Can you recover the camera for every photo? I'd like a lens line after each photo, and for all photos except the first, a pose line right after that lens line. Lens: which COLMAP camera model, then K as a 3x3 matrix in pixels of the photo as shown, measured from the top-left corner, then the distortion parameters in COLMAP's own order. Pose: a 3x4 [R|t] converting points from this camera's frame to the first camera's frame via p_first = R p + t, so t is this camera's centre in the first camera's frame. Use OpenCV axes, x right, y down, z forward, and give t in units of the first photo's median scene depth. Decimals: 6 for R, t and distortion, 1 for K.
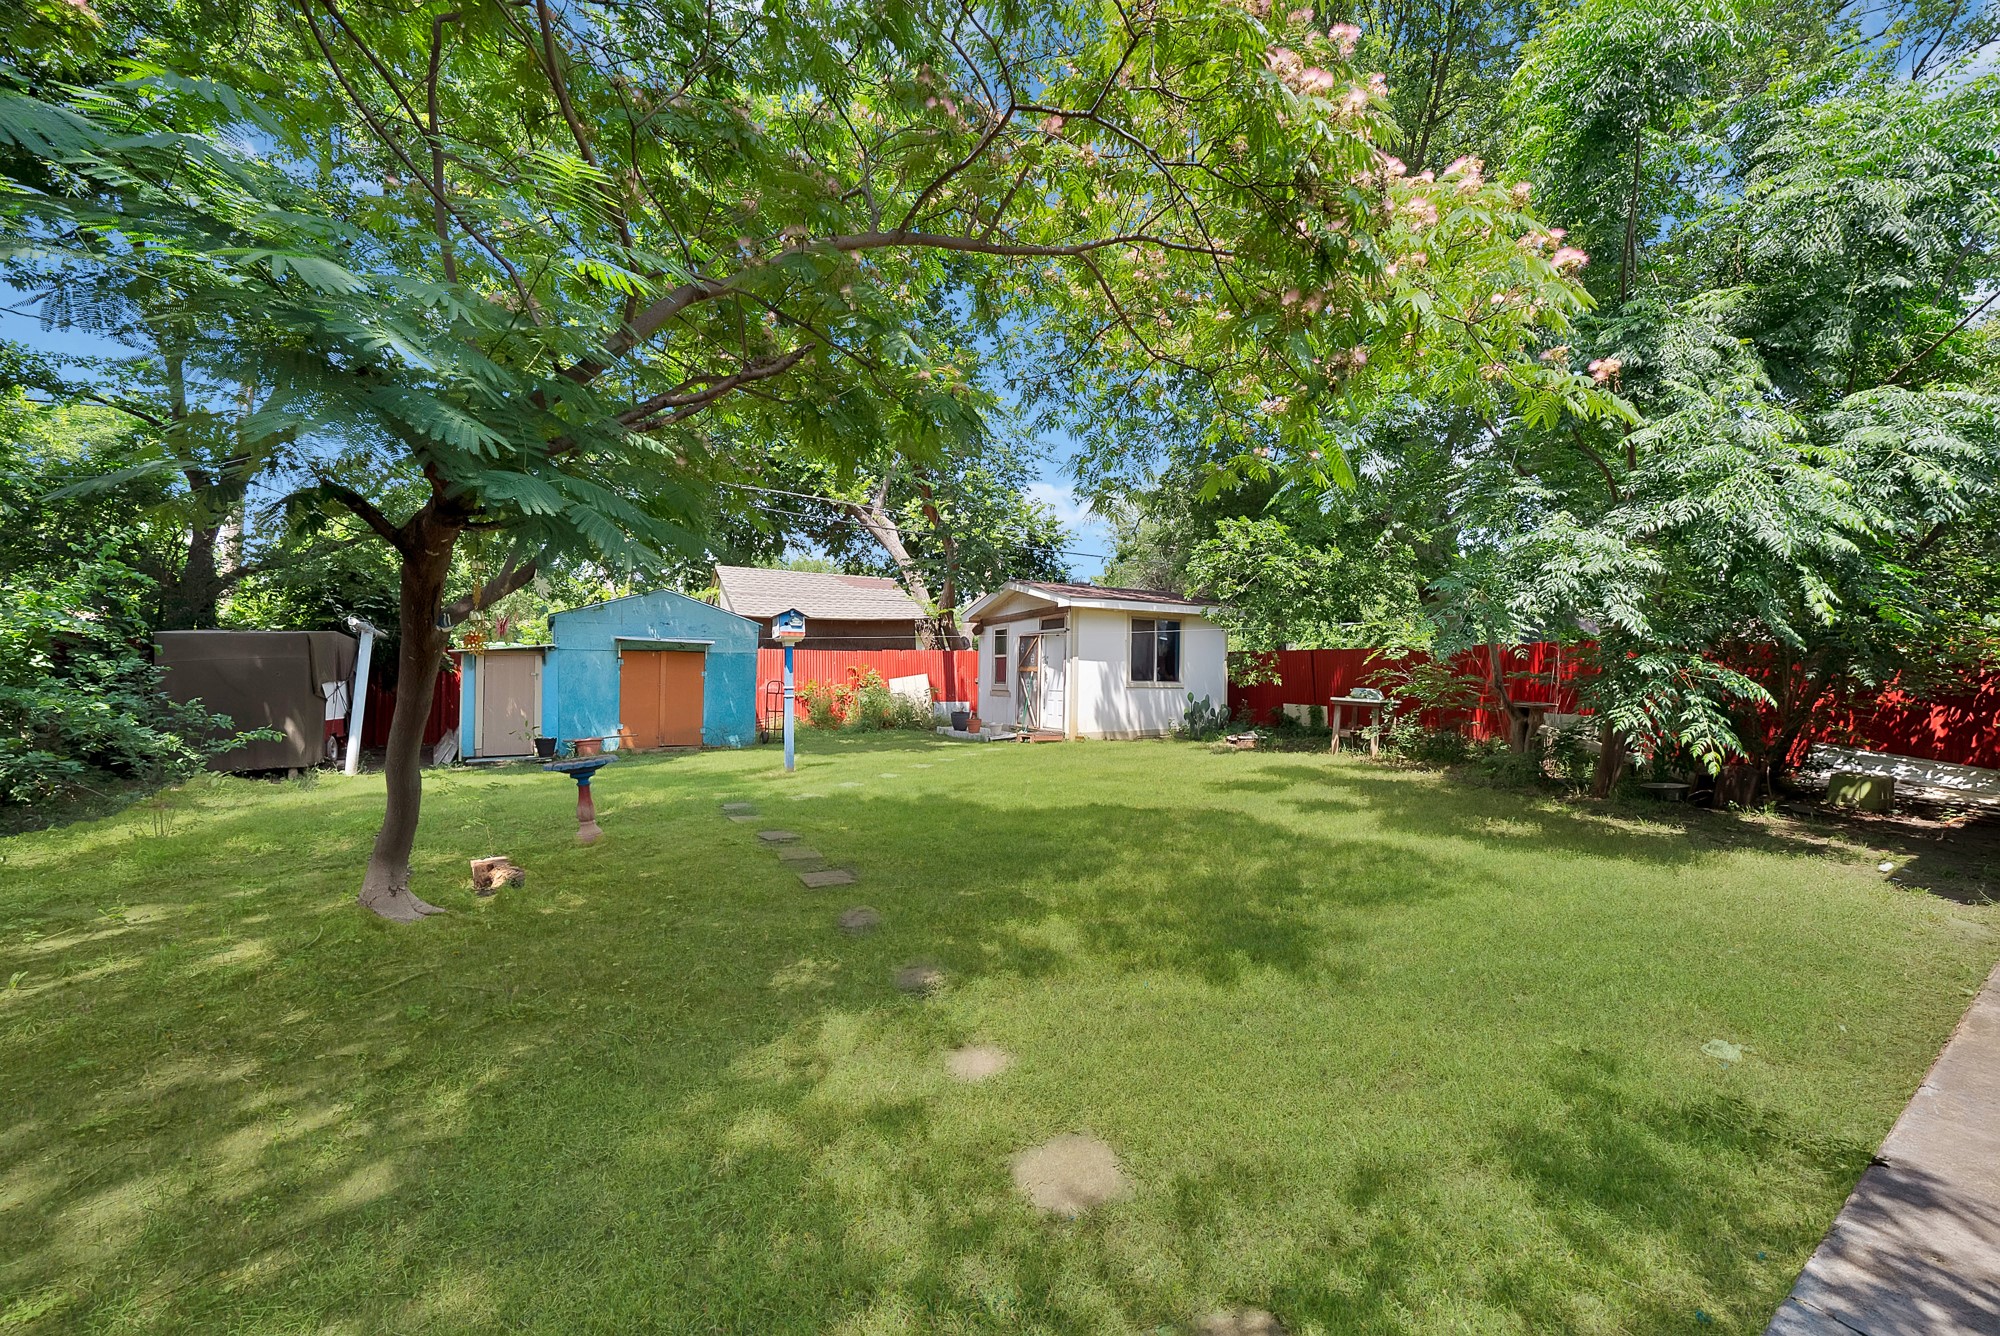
lens RADIAL K [[716.4, 0, 1002.9], [0, 716.4, 673.5], [0, 0, 1]] dist [-0.021056, 0.001022]
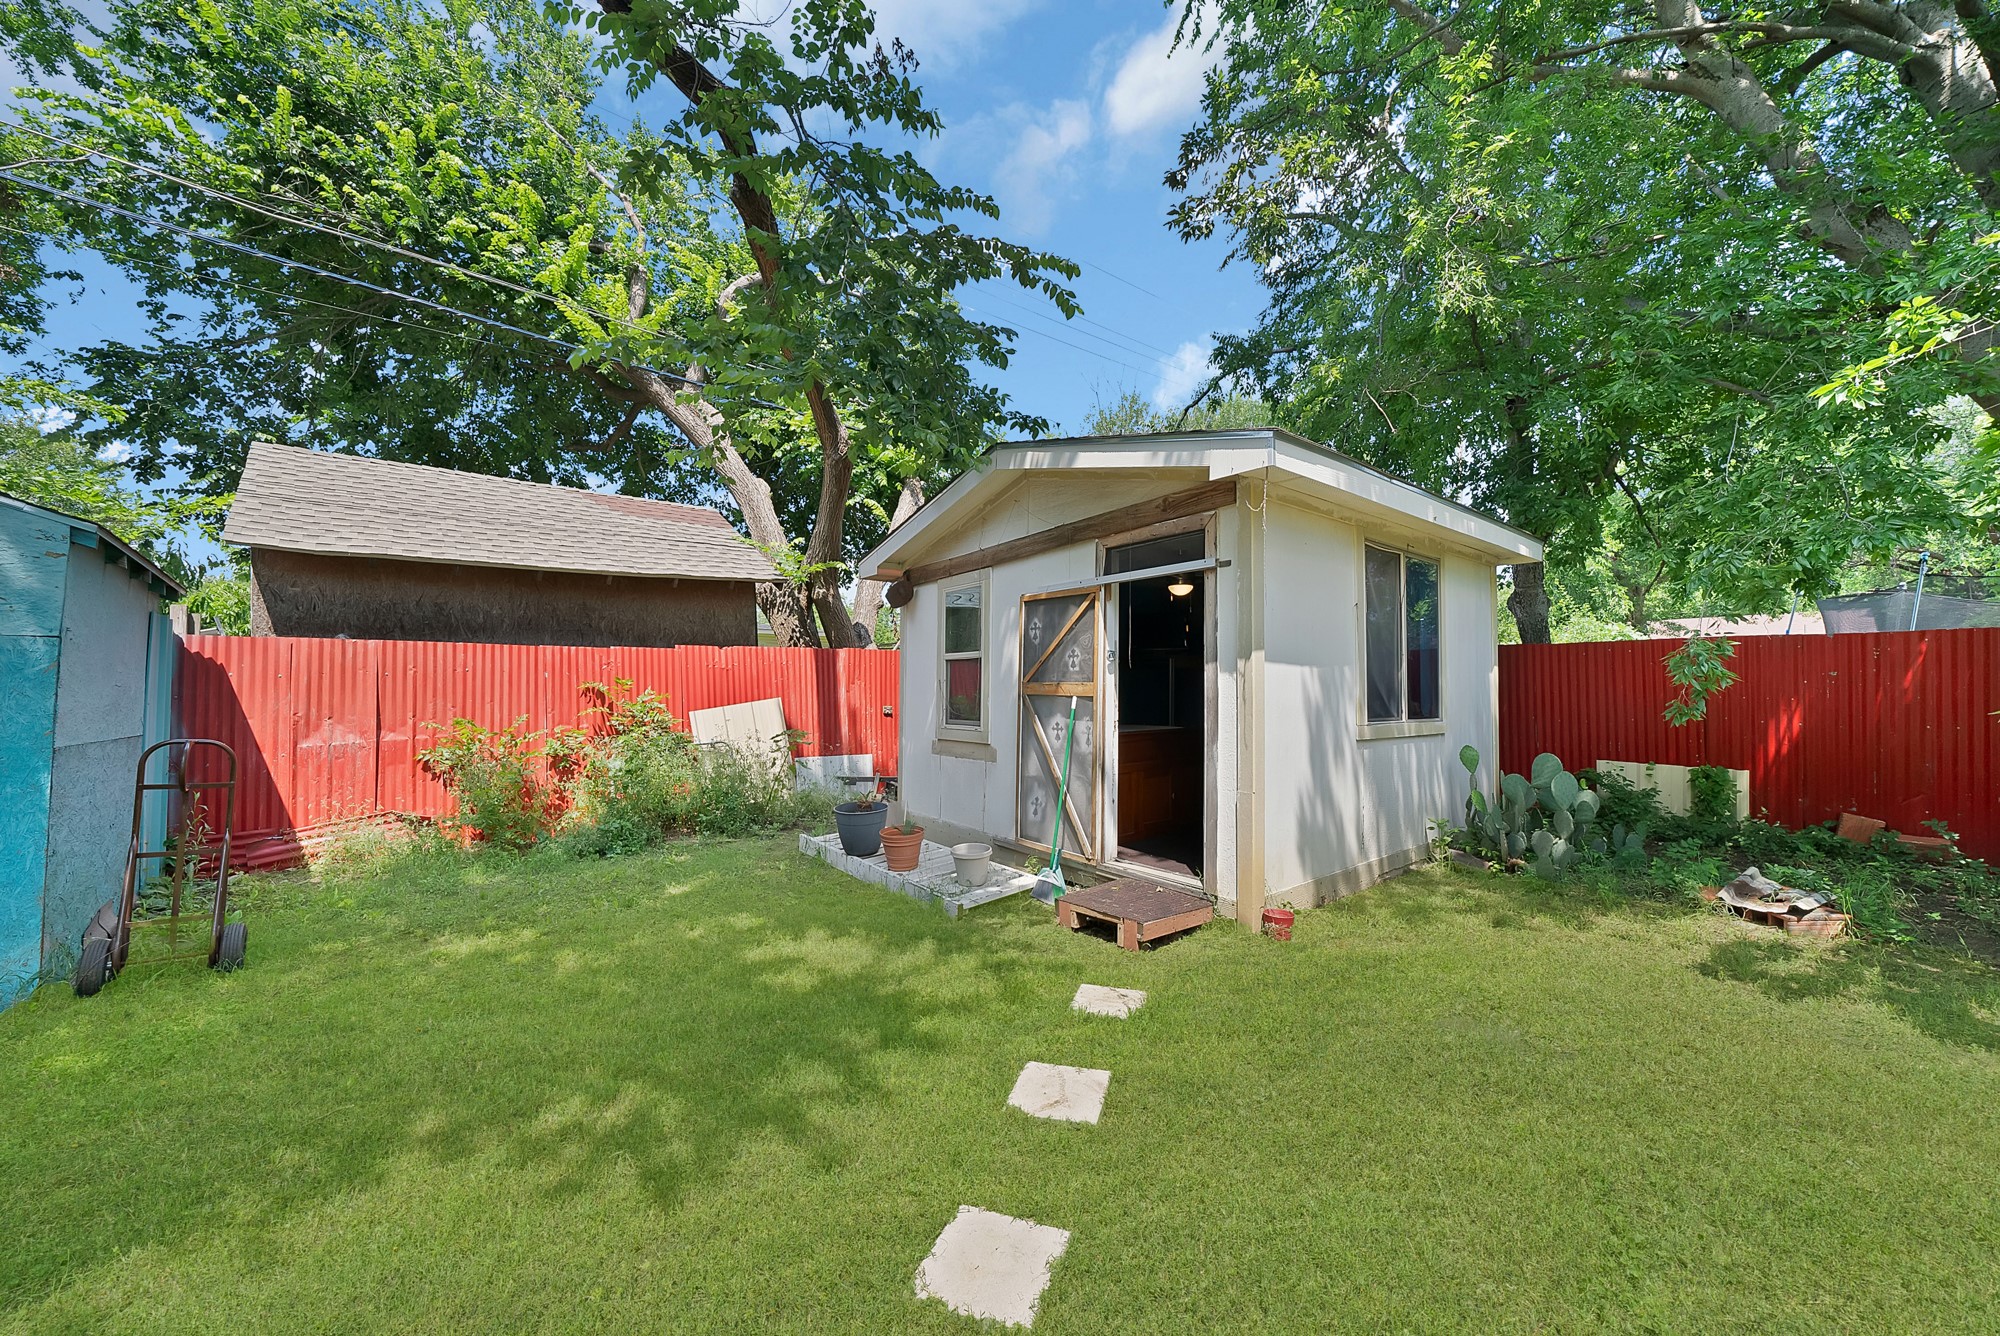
lens RADIAL K [[716.4, 0, 998.3], [0, 716.4, 666.8], [0, 0, 1]] dist [-0.021056, 0.001022]
pose [[0.986962, -0.000920, 0.160953, -0.047184], [0.005077, 0.999664, -0.025415, -0.008257], [-0.160875, 0.025901, 0.986635, 0.603214]]
